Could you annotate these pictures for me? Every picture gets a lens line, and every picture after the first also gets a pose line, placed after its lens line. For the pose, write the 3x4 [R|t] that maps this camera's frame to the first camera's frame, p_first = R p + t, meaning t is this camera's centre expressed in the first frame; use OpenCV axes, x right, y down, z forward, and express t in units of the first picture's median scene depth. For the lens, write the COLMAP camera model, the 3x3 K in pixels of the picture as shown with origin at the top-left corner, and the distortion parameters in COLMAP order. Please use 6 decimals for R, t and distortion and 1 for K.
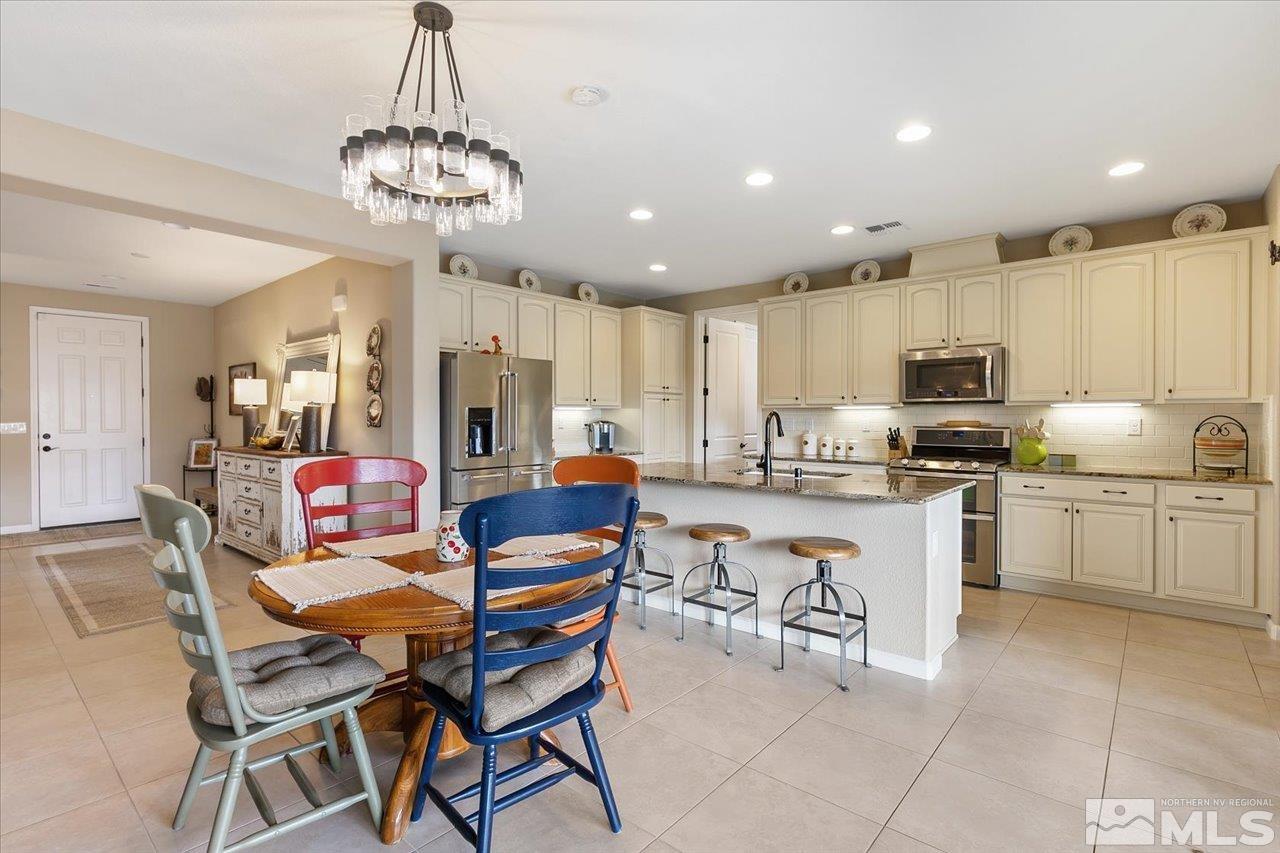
lens RADIAL K [[595.1, 0, 637.6], [0, 595.1, 422.7], [0, 0, 1]] dist [-0.001819, 0.002316]
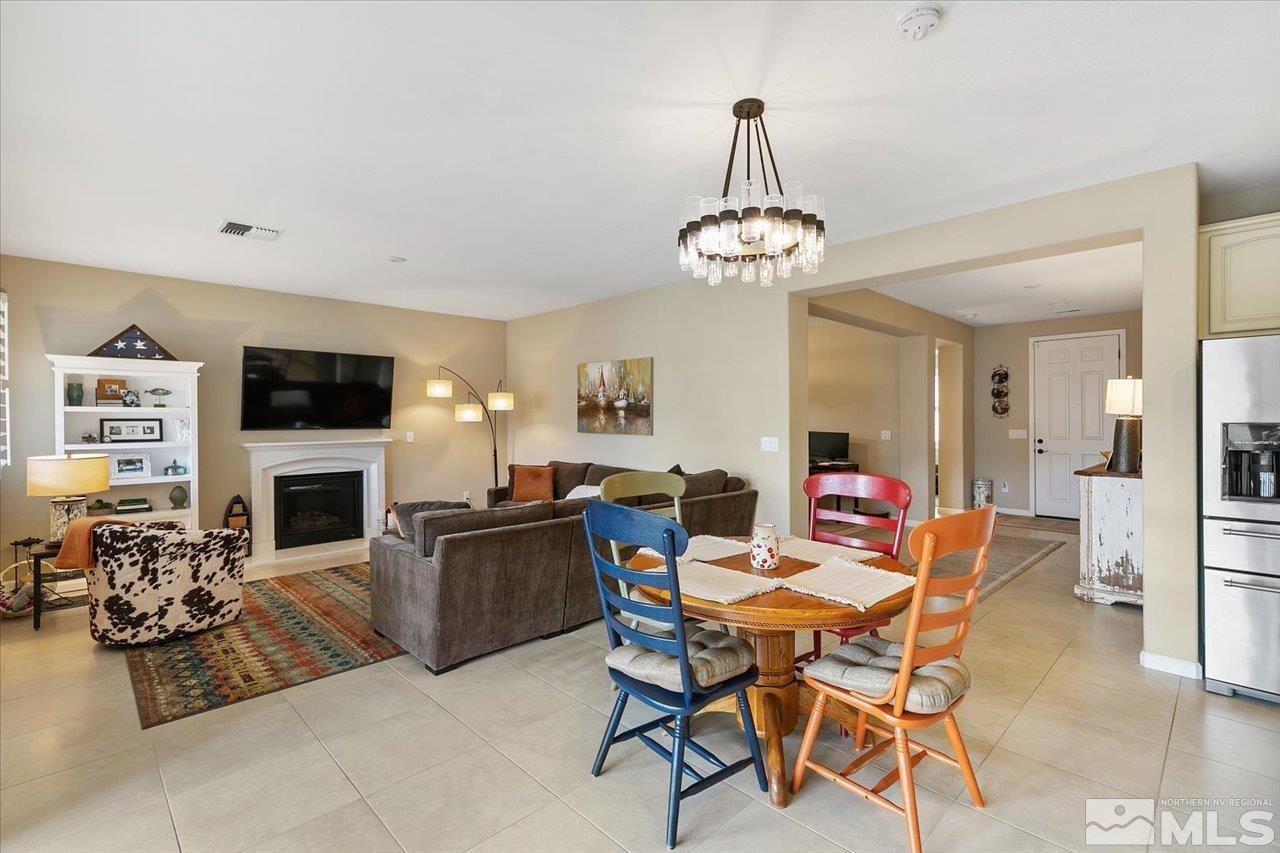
lens RADIAL K [[595.1, 0, 647.1], [0, 595.1, 424.7], [0, 0, 1]] dist [-0.001819, 0.002316]
pose [[-0.087019, 0.008811, -0.996168, 0.379843], [-0.005810, 0.999939, 0.009352, -0.023663], [0.996190, 0.006602, -0.086962, 0.387266]]
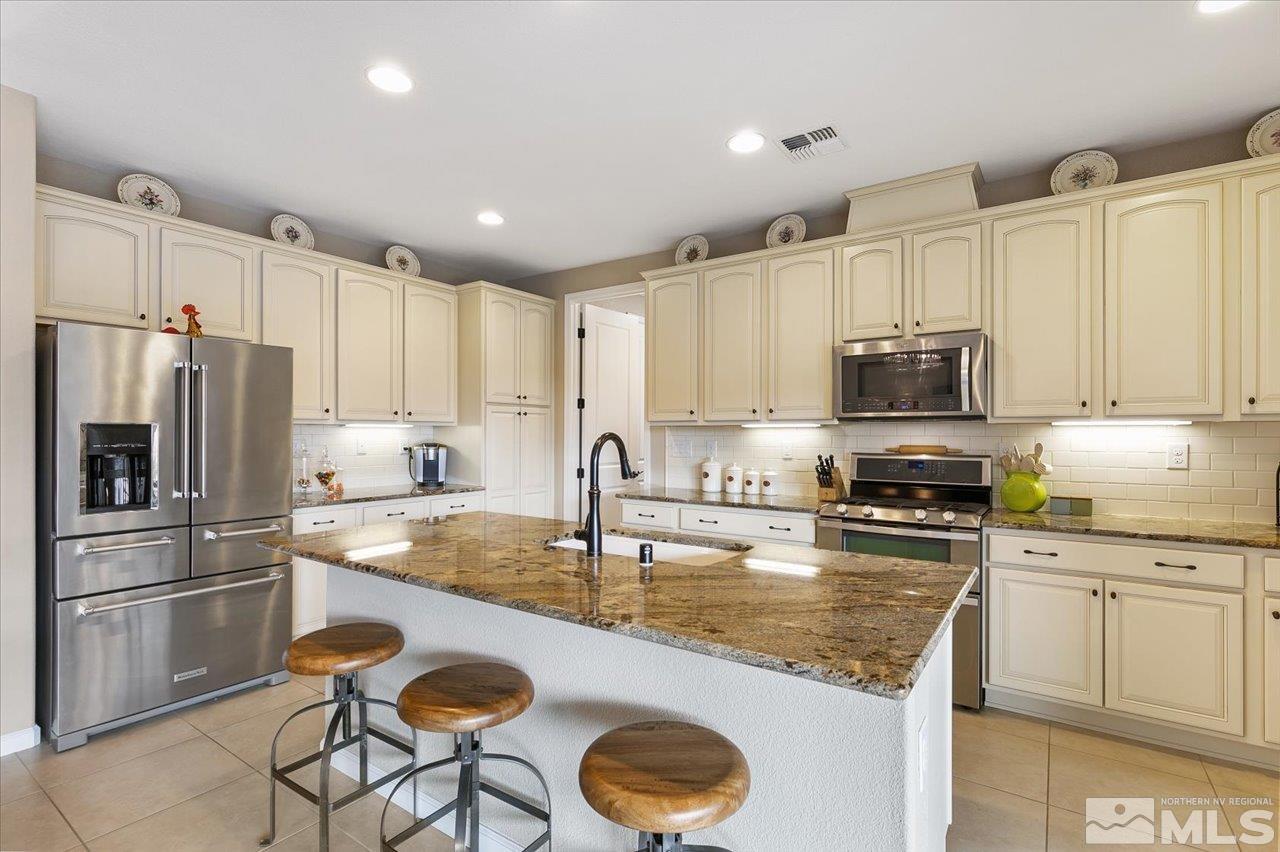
lens RADIAL K [[595.1, 0, 639.1], [0, 595.1, 434.7], [0, 0, 1]] dist [-0.001819, 0.002316]
pose [[0.994657, 0.001460, 0.103226, 0.155265], [-0.000545, 0.999960, -0.008897, -0.009541], [-0.103235, 0.008793, 0.994618, 0.360714]]
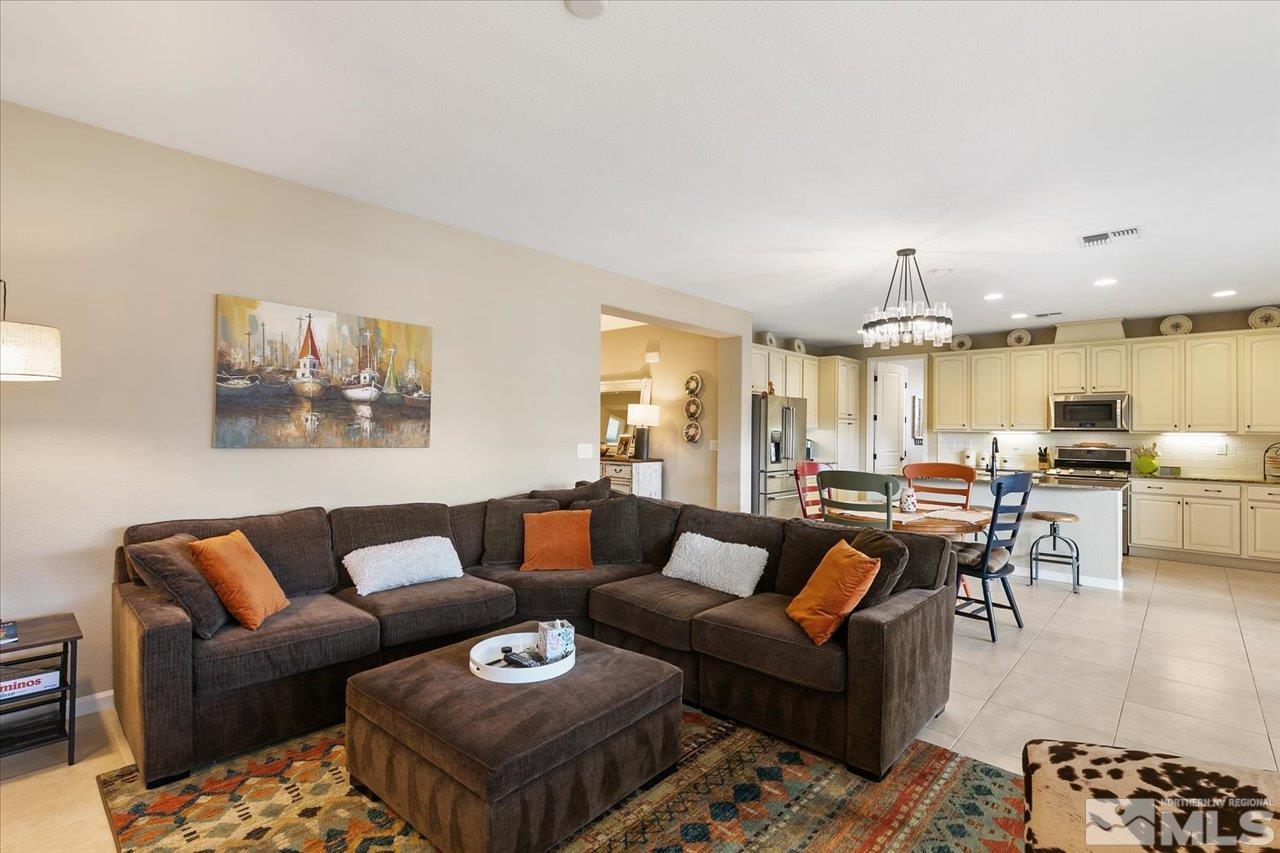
lens RADIAL K [[595.1, 0, 637.0], [0, 595.1, 423.2], [0, 0, 1]] dist [-0.001819, 0.002316]
pose [[0.999554, 0.010645, -0.027899, -0.536902], [-0.011219, 0.999727, -0.020475, -0.009593], [0.027673, 0.020779, 0.999401, -0.488875]]
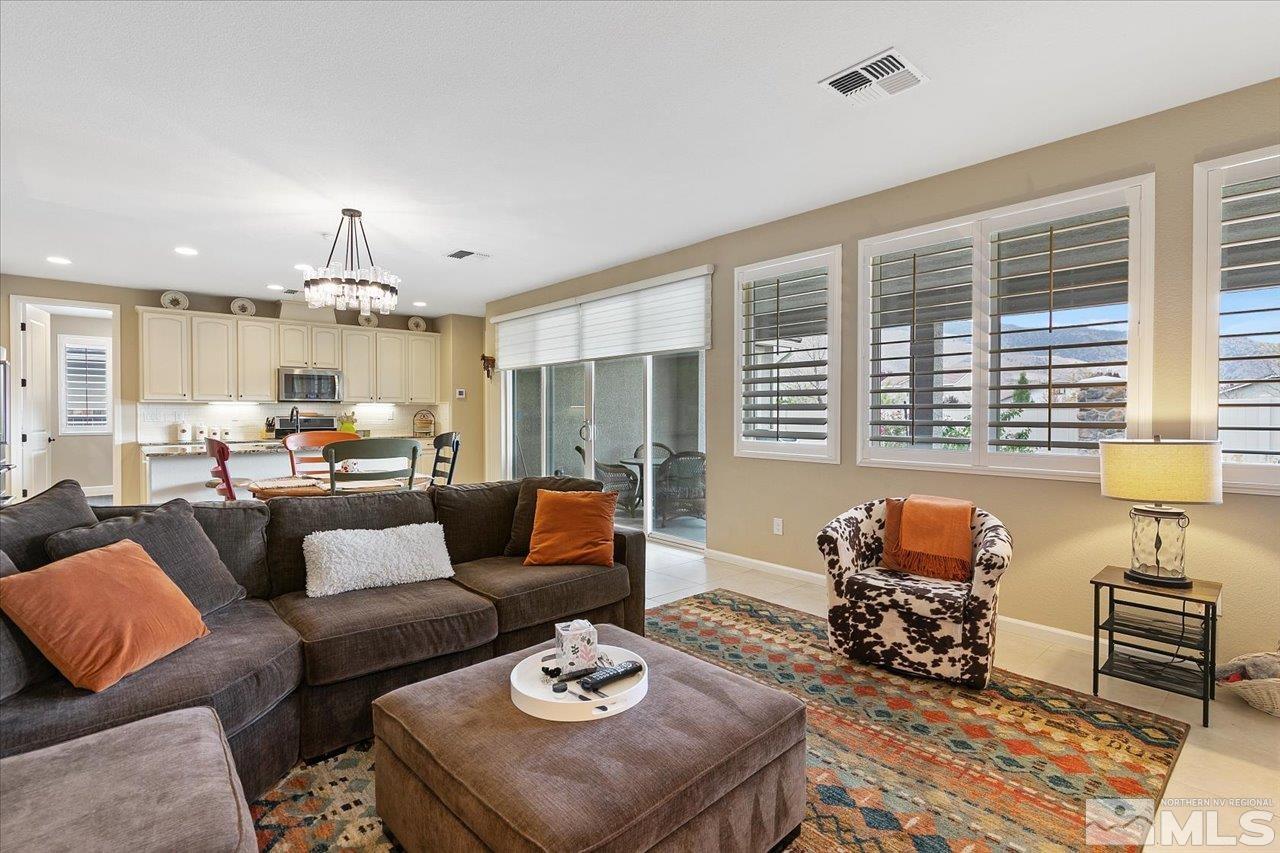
lens RADIAL K [[595.1, 0, 641.3], [0, 595.1, 419.2], [0, 0, 1]] dist [-0.001819, 0.002316]
pose [[0.126141, -0.012195, 0.991937, -0.972996], [0.009208, 0.999896, 0.011122, 0.005180], [-0.991970, 0.007731, 0.126240, -0.110864]]
